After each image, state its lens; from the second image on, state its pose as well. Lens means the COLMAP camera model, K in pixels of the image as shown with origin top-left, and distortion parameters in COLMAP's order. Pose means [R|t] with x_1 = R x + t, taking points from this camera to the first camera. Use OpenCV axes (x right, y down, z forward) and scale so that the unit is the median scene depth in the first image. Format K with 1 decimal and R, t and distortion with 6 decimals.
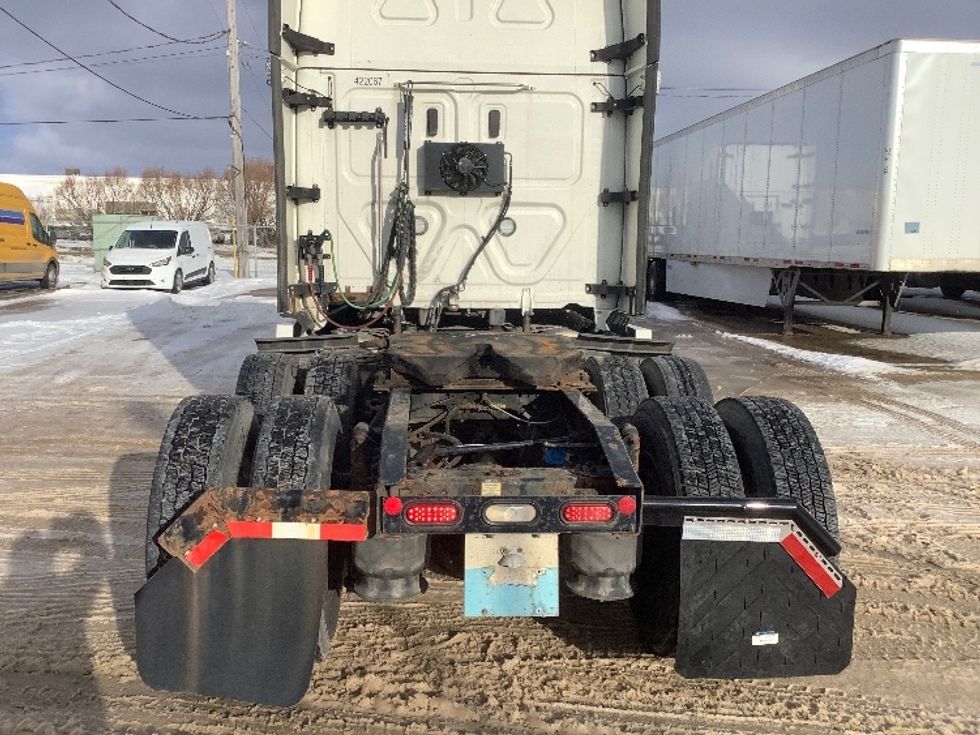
lens RADIAL K [[878.8, 0, 488.8], [0, 878.8, 374.4], [0, 0, 1]] dist [0.137561, -0.266440]
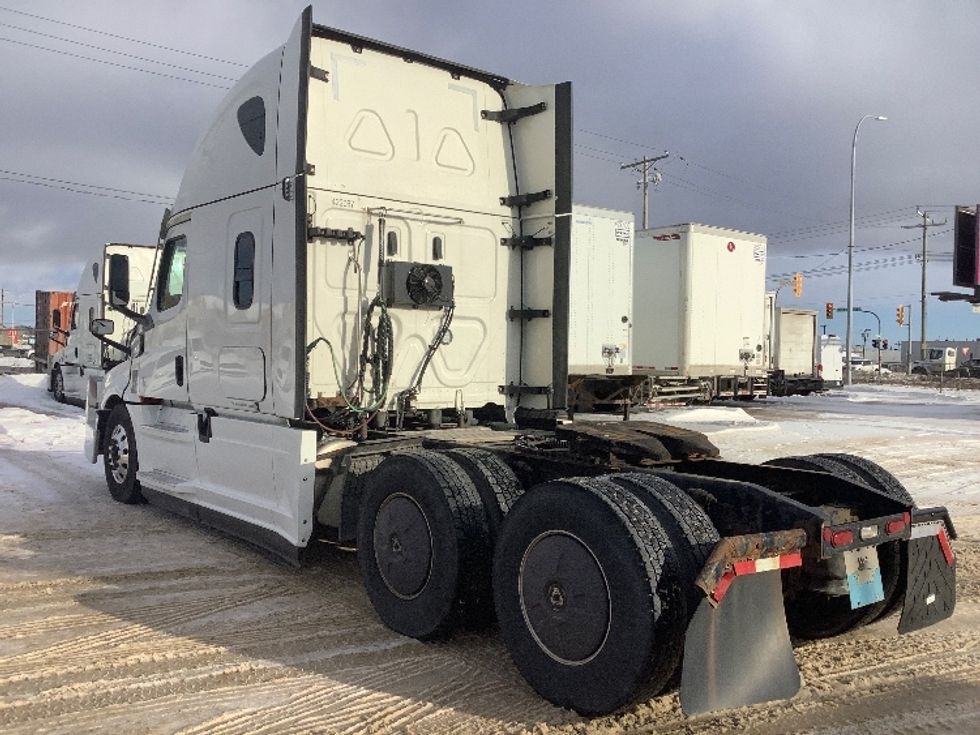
lens RADIAL K [[889.4, 0, 490.0], [0, 889.4, 367.5], [0, 0, 1]] dist [0.131345, -0.290459]
pose [[0.810179, -0.007752, 0.586131, -0.615621], [0.082954, 0.991366, -0.101552, -0.006877], [-0.580283, 0.130897, 0.803827, 0.051069]]
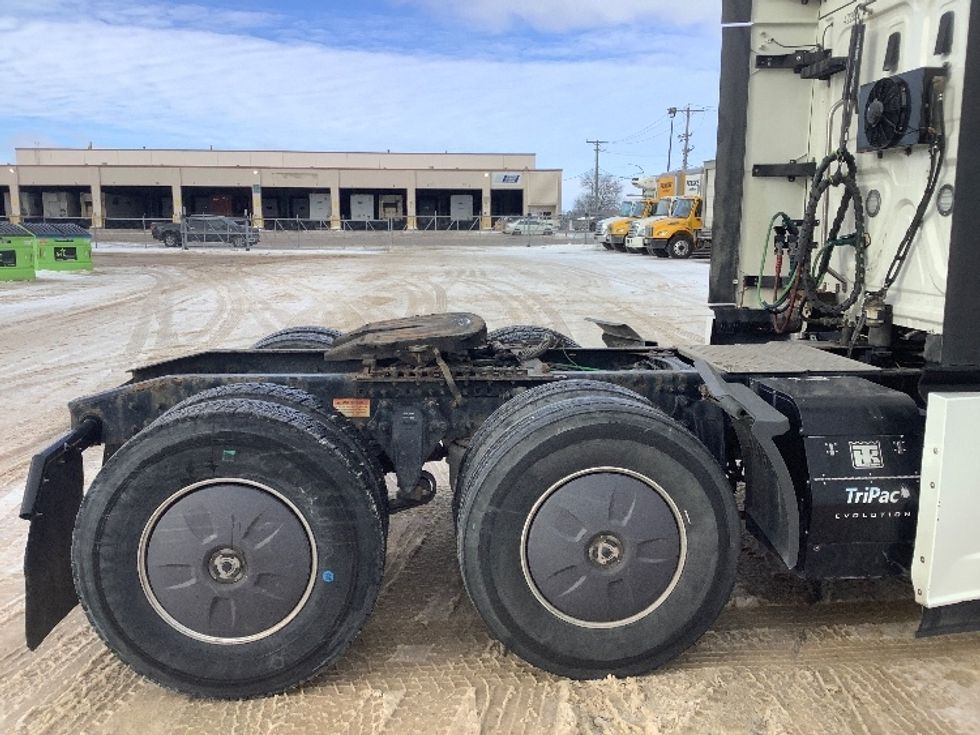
lens RADIAL K [[878.8, 0, 488.8], [0, 878.8, 374.4], [0, 0, 1]] dist [0.137561, -0.266440]
pose [[0.002269, 0.157947, -0.987445, 0.655522], [-0.157236, 0.975221, 0.155631, -0.098664], [0.987559, 0.154908, 0.027047, 0.705495]]
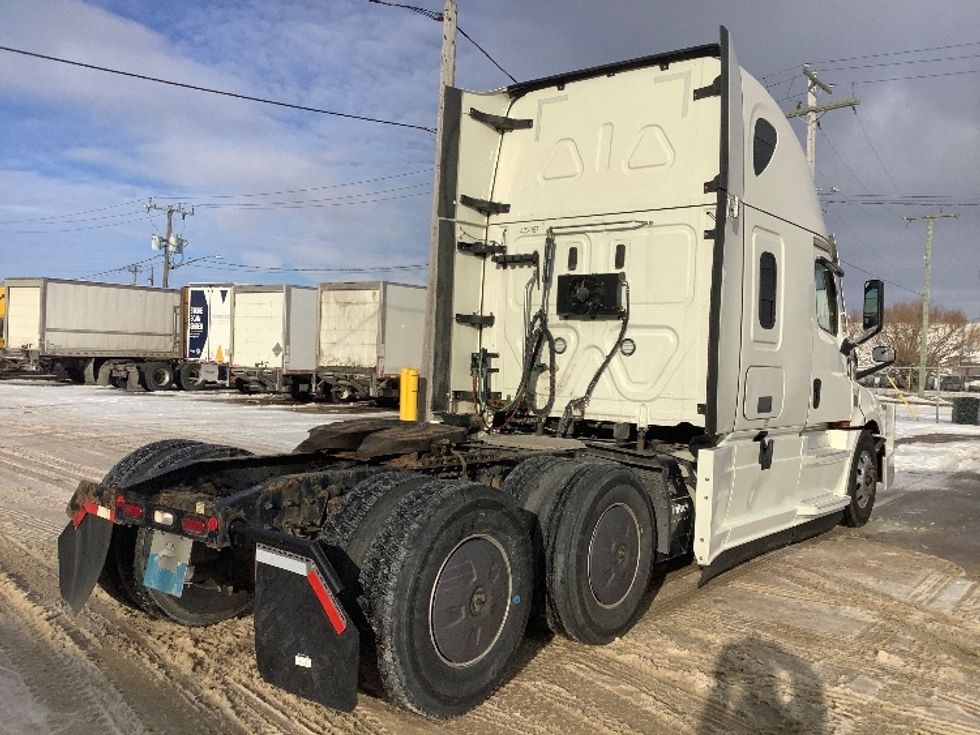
lens RADIAL K [[878.8, 0, 488.8], [0, 878.8, 374.4], [0, 0, 1]] dist [0.137561, -0.266440]
pose [[0.742870, 0.026163, -0.668924, 0.627762], [-0.132671, 0.985170, -0.108806, 0.005660], [0.656157, 0.169575, 0.735325, 0.102435]]
